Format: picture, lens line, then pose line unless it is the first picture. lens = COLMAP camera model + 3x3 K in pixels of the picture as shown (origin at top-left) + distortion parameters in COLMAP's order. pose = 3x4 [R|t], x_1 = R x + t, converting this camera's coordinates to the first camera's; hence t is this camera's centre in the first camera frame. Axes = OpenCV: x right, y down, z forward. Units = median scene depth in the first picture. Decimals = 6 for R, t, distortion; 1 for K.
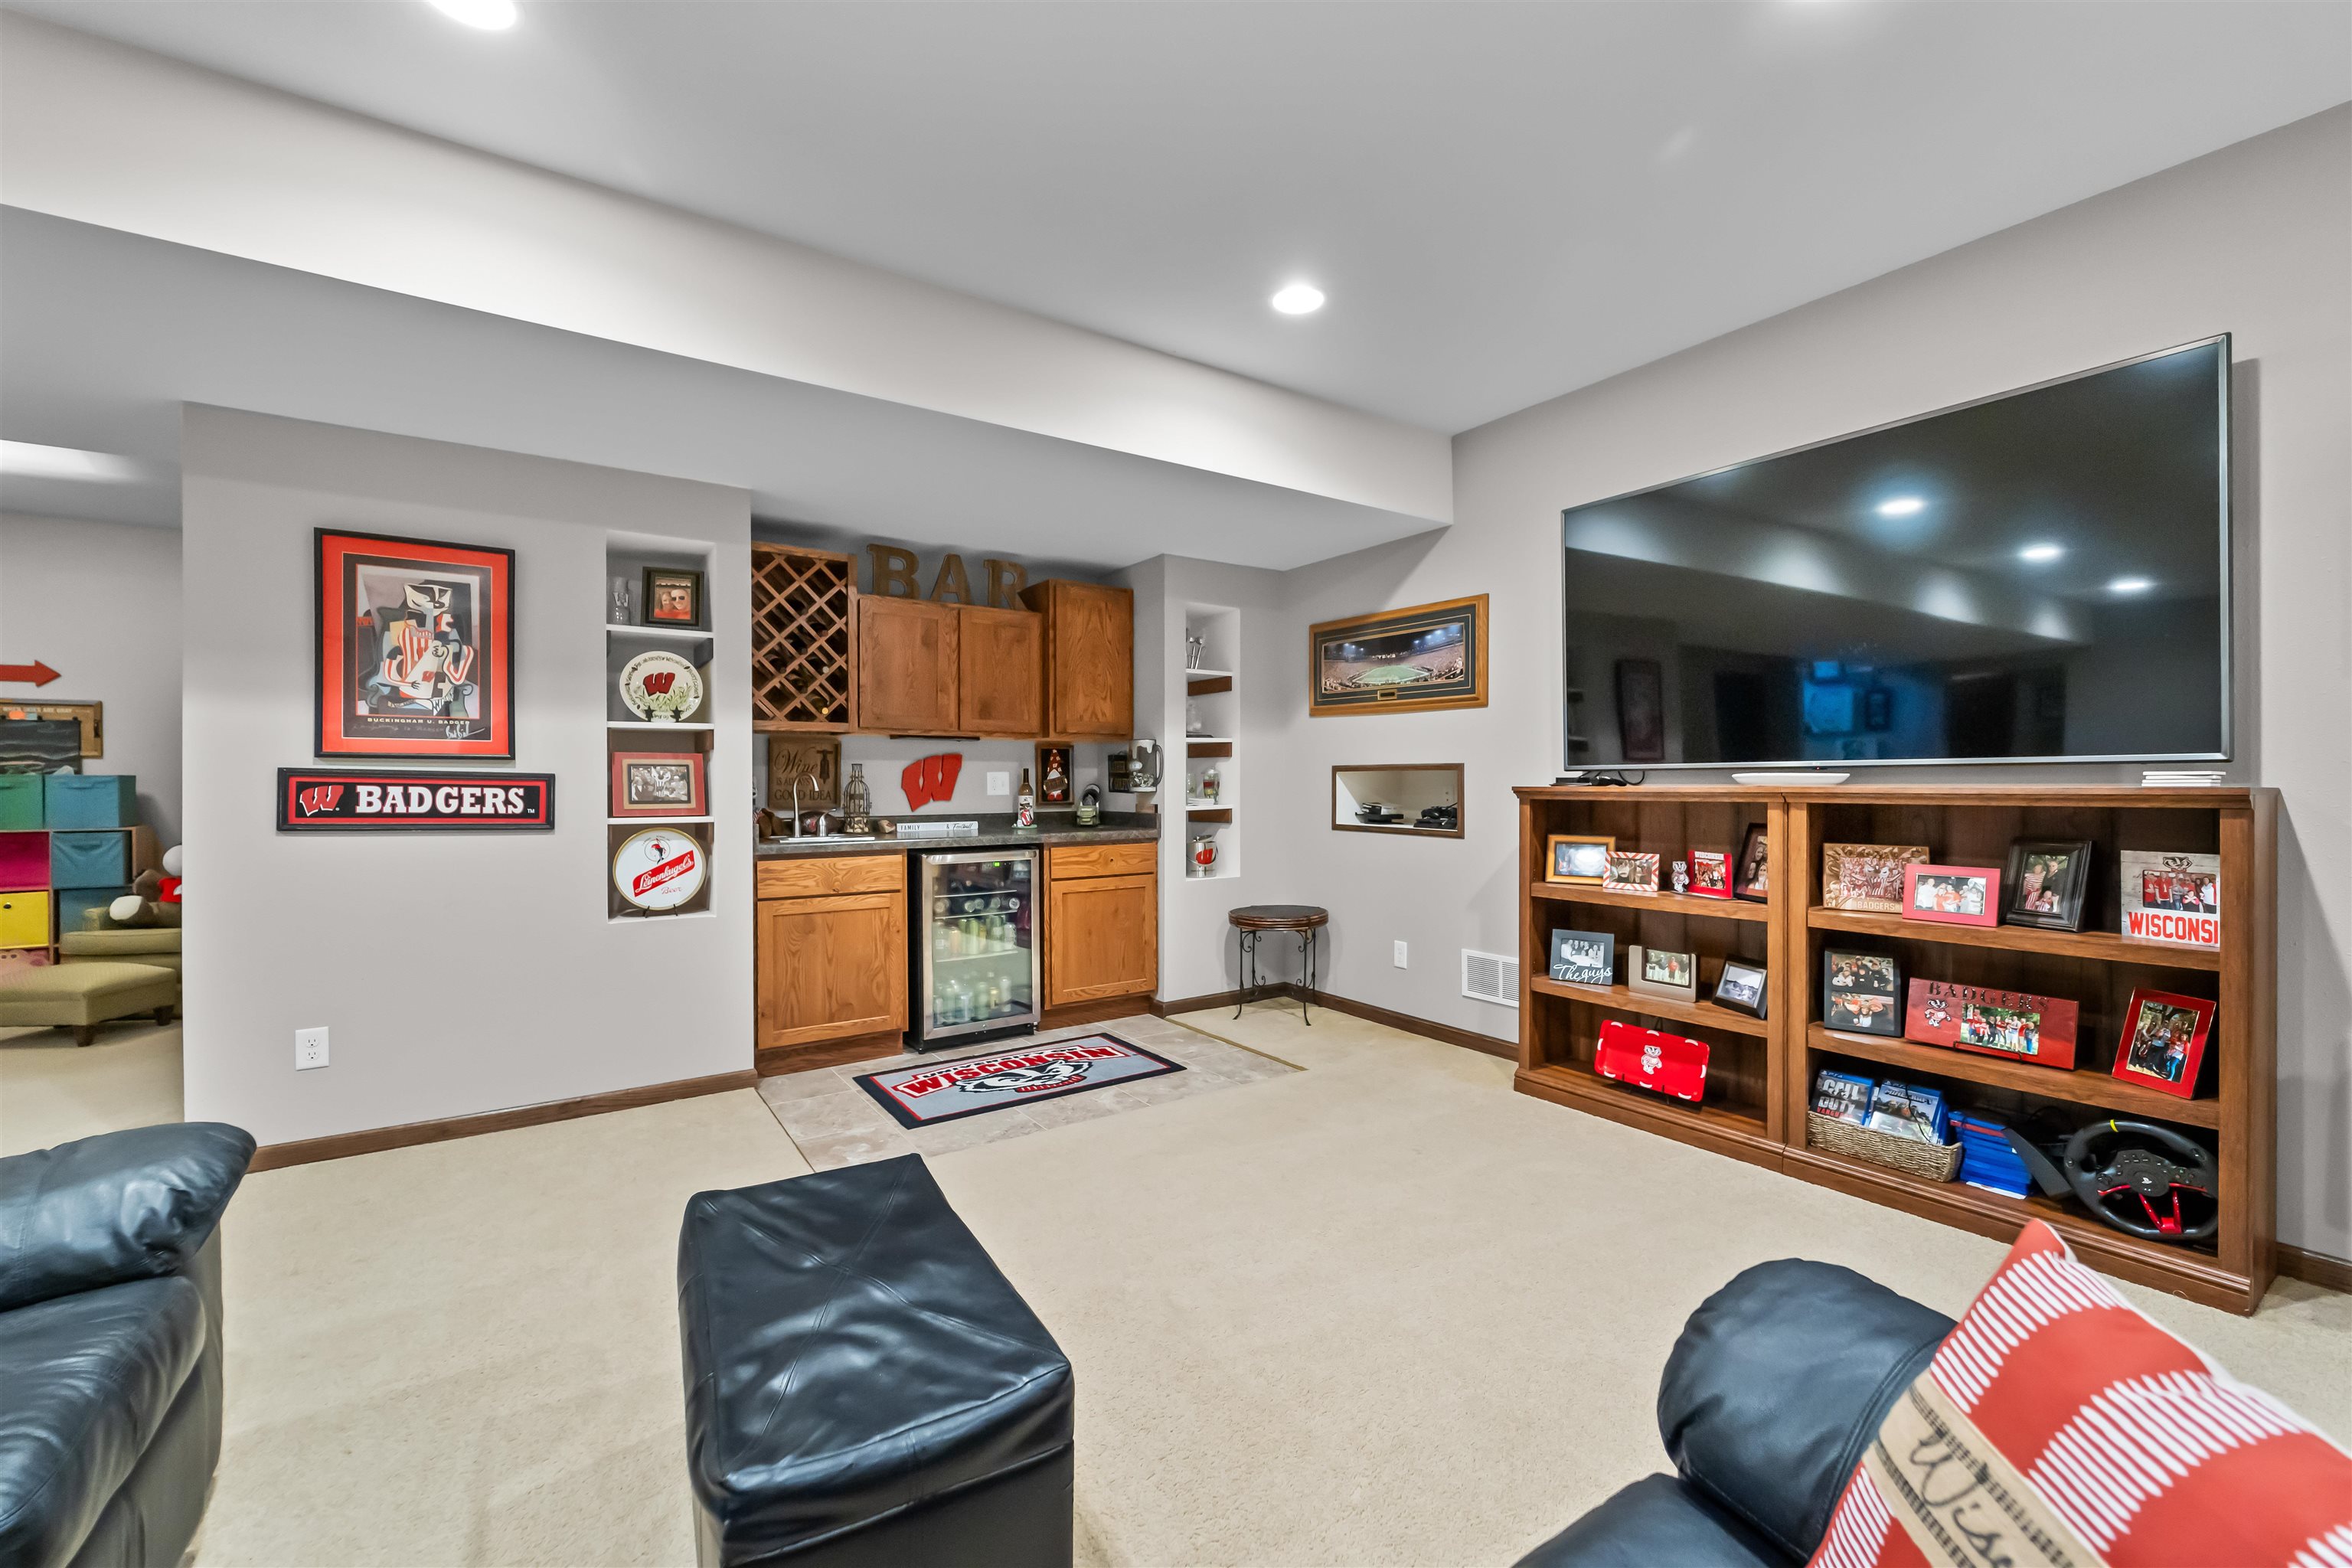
lens RADIAL K [[956.6, 0, 1179.3], [0, 956.6, 787.2], [0, 0, 1]] dist [0.000831, 0.000022]
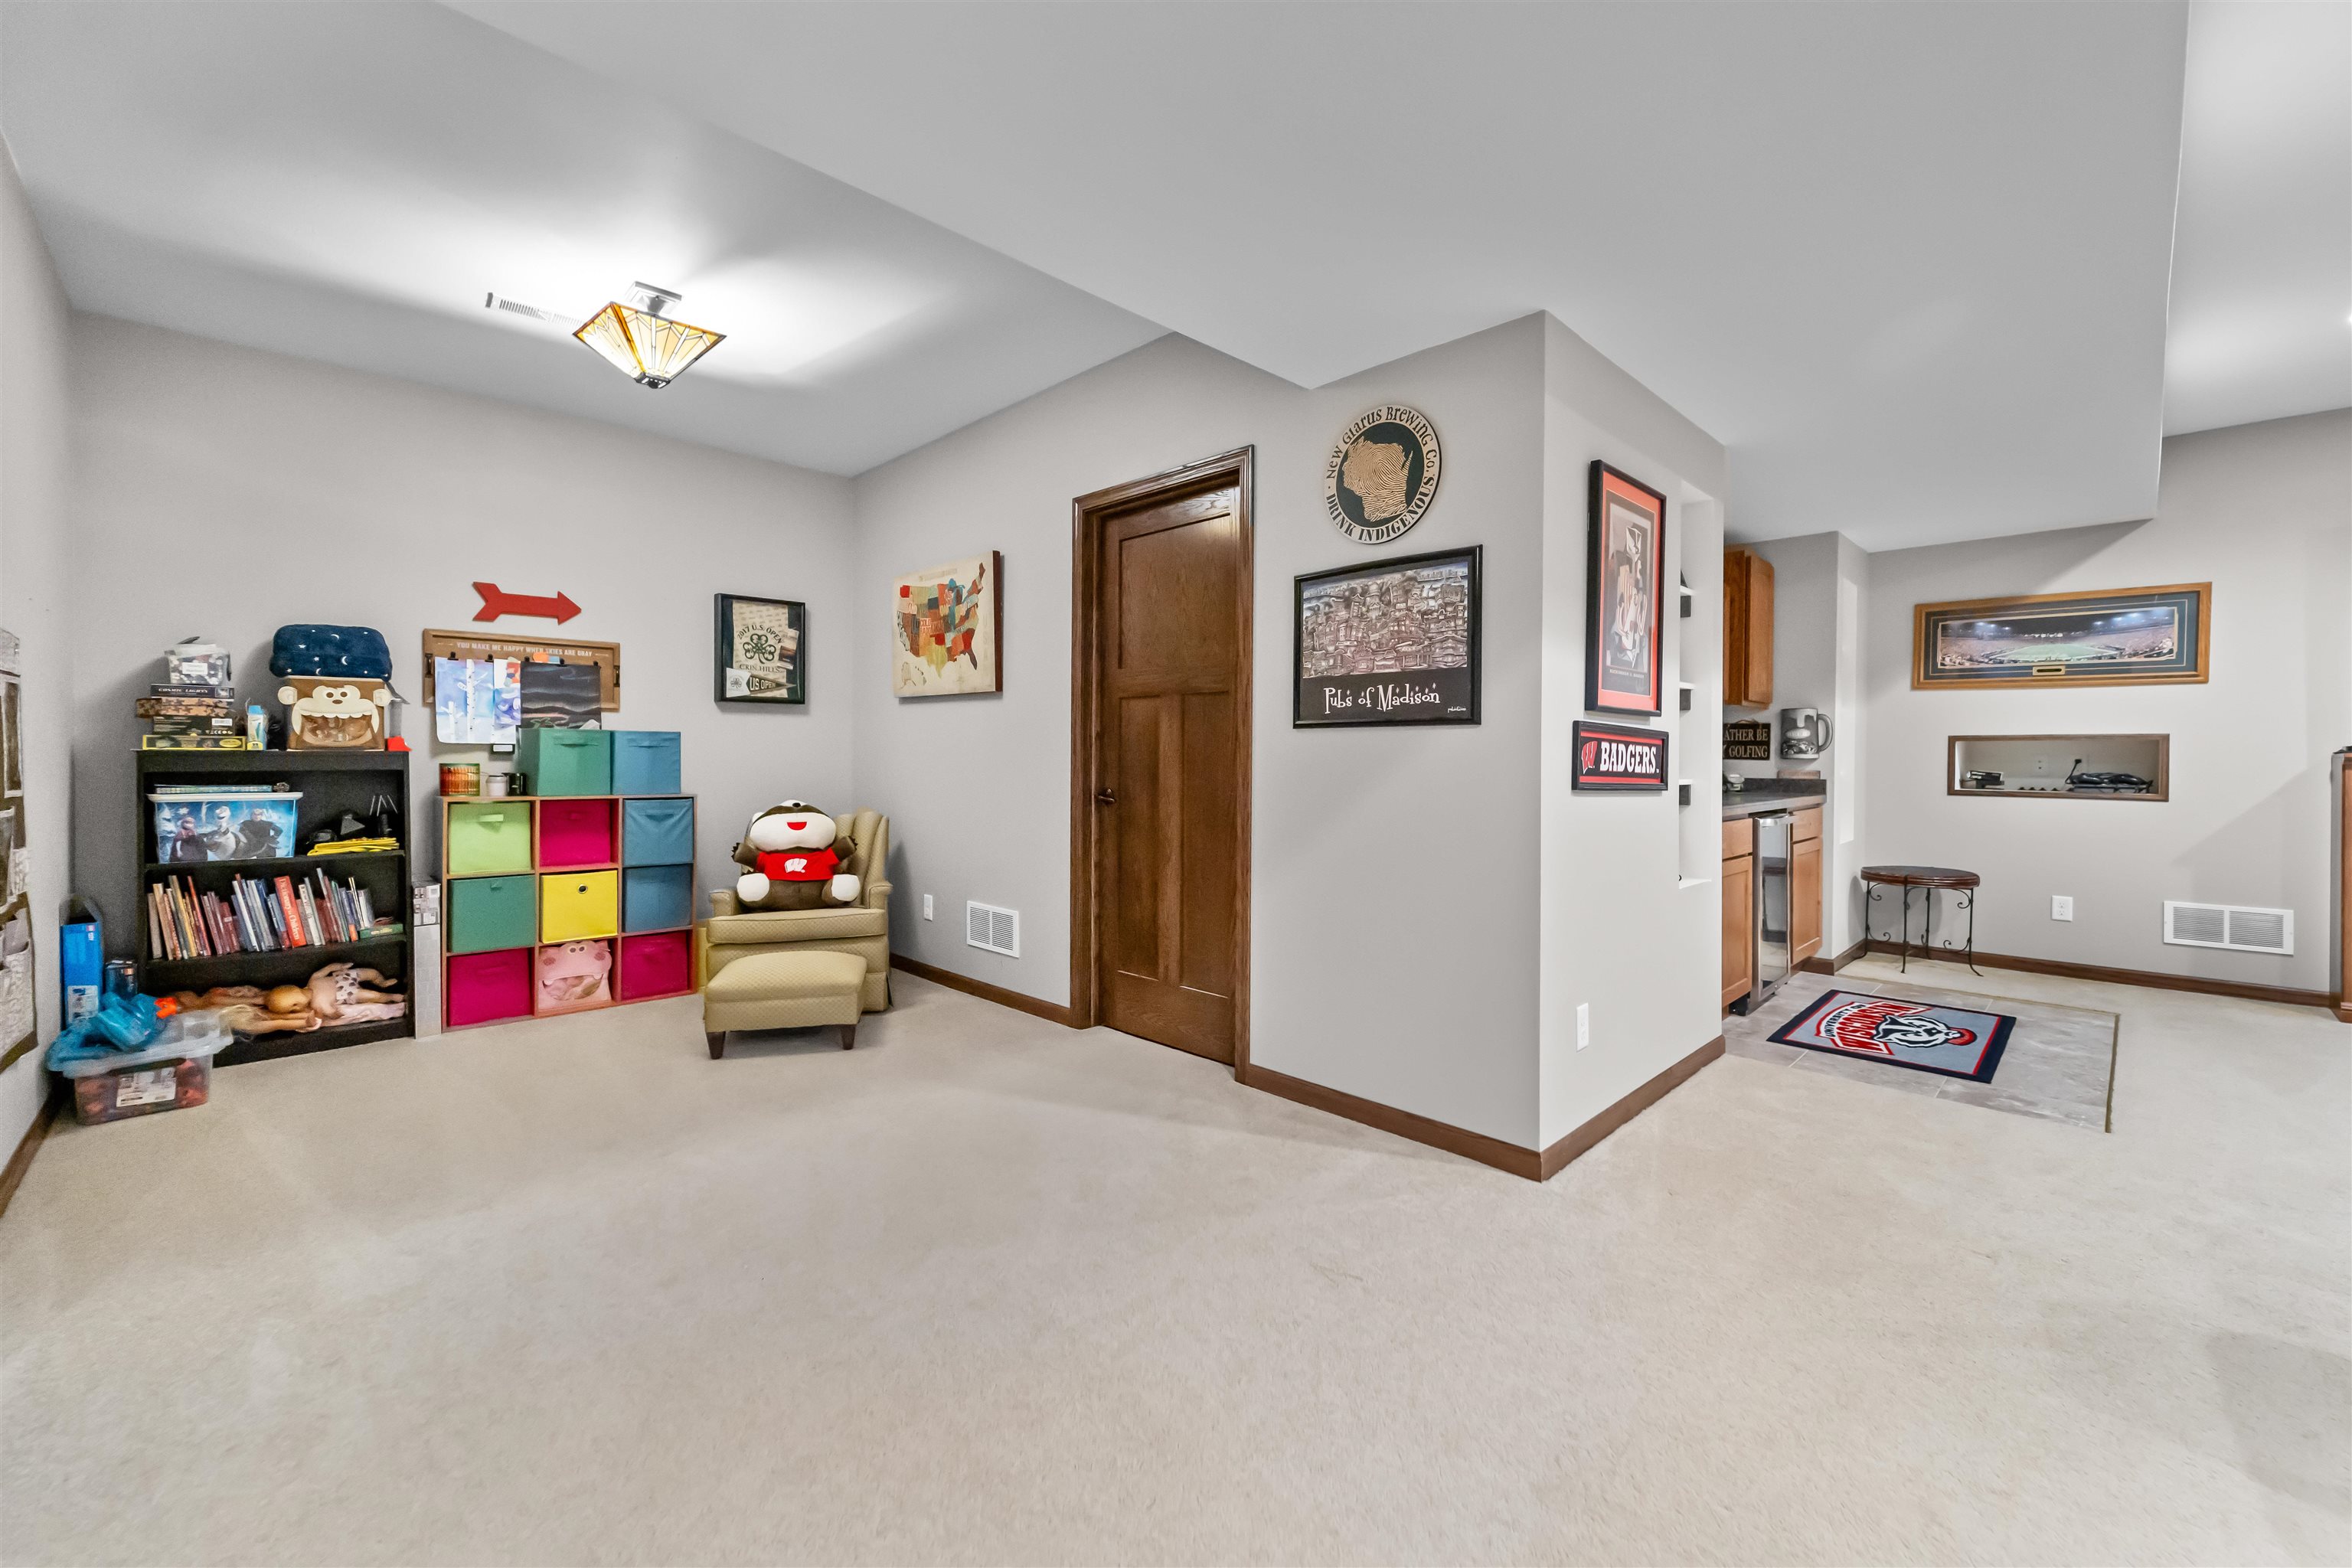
lens RADIAL K [[947.9, 0, 1179.5], [0, 947.9, 766.9], [0, 0, 1]] dist [-0.001730, -0.000677]
pose [[0.983800, 0.004954, 0.179199, -1.185286], [-0.005889, 0.999972, 0.004688, 0.017312], [-0.179170, -0.005668, 0.983802, 0.143027]]
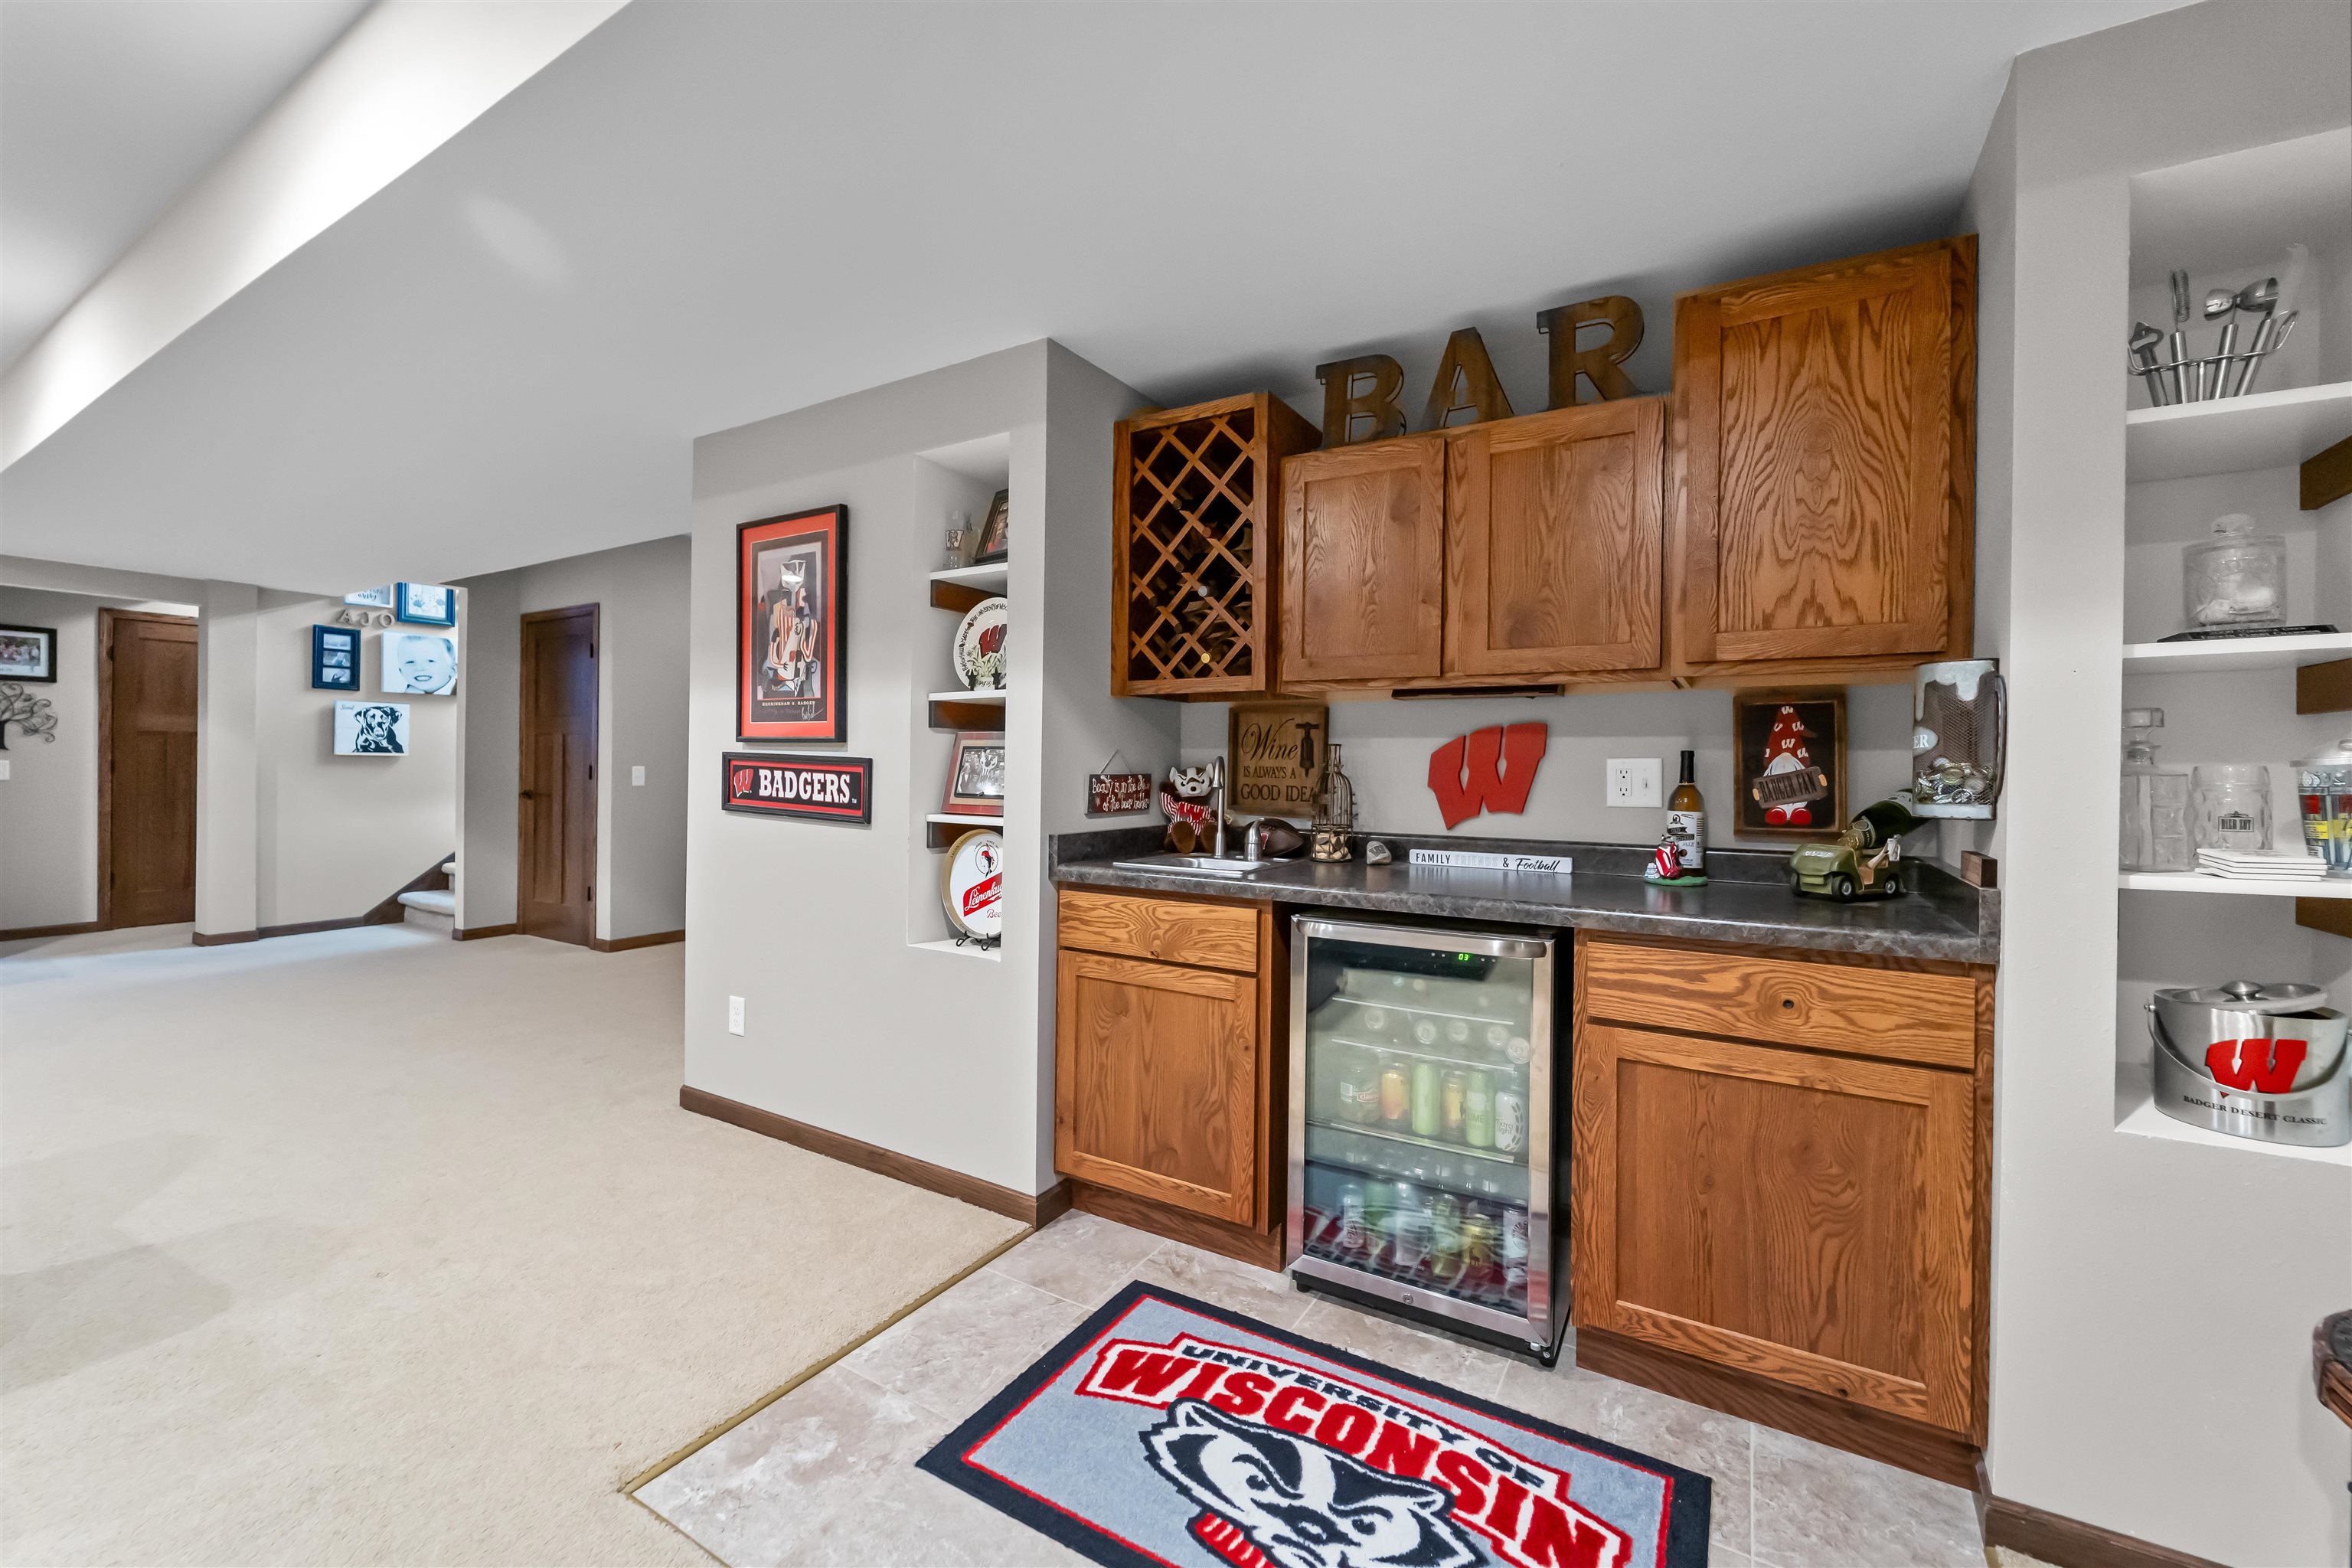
lens RADIAL K [[941.8, 0, 1173.9], [0, 941.8, 768.6], [0, 0, 1]] dist [0.000958, -0.000029]
pose [[0.415499, 0.010463, -0.909533, 0.197129], [-0.017875, 0.999835, 0.003336, -0.011319], [0.909418, 0.014872, 0.415617, 0.819100]]
